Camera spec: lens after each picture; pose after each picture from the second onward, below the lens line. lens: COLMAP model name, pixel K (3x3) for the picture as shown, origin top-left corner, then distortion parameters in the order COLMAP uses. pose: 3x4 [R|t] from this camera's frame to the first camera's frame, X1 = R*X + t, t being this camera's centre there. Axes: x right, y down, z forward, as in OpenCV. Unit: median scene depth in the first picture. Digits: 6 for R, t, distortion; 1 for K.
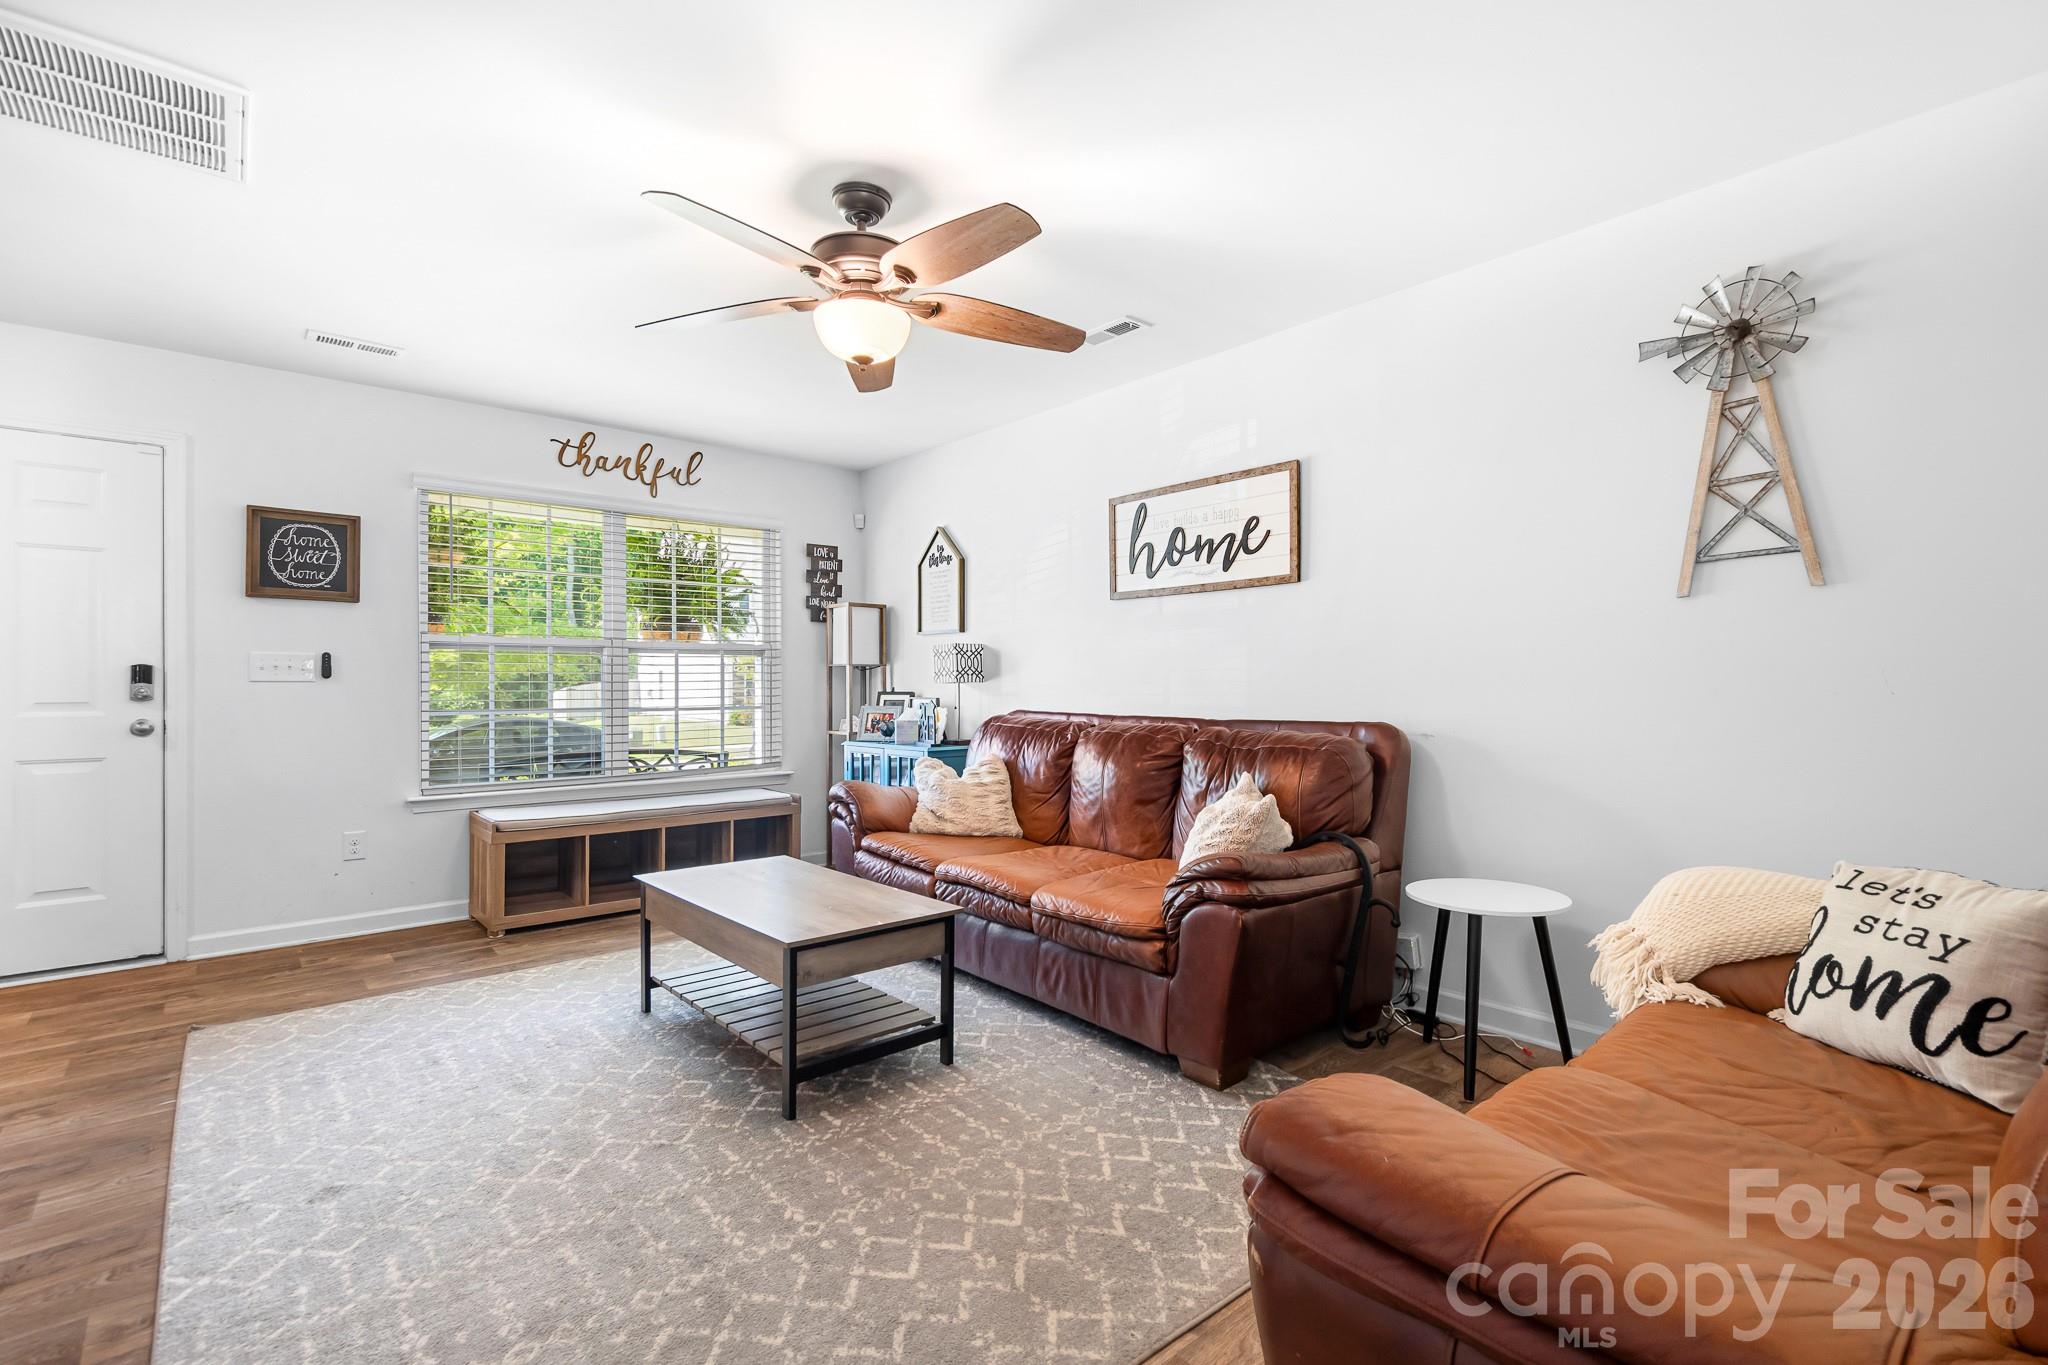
lens RADIAL K [[927.8, 0, 1021.1], [0, 927.8, 677.2], [0, 0, 1]] dist [0.021527, -0.000024]
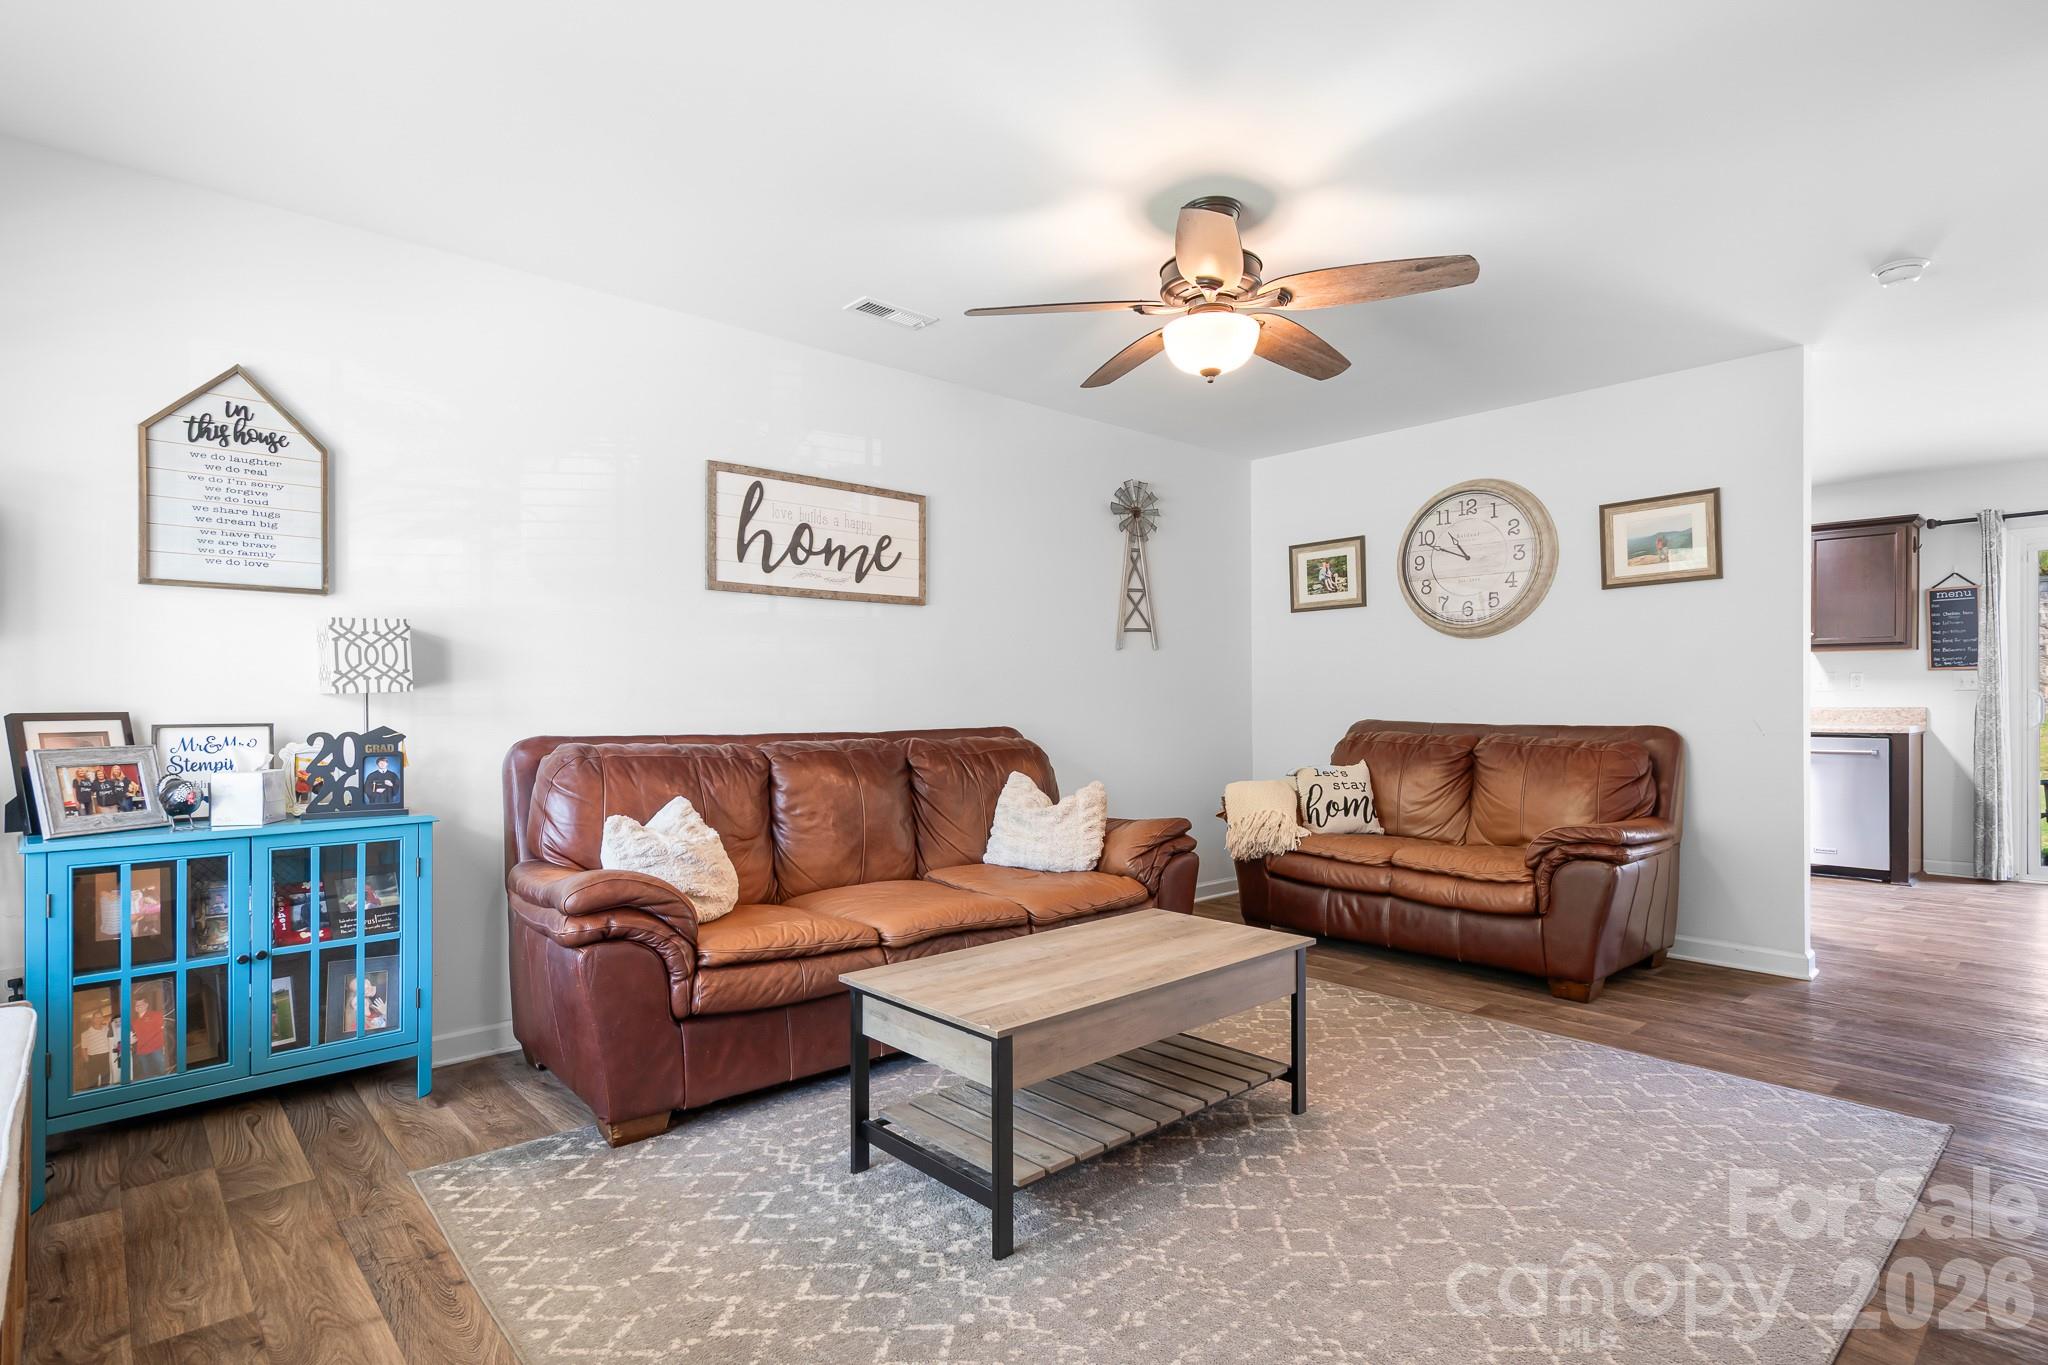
lens RADIAL K [[1041.7, 0, 1021.7], [0, 1041.7, 697.4], [0, 0, 1]] dist [0.019497, 0.000410]
pose [[-0.027236, -0.002651, 0.999626, -0.890926], [-0.011950, 0.999926, 0.002326, 0.003689], [-0.999558, -0.011883, -0.027265, 0.849466]]
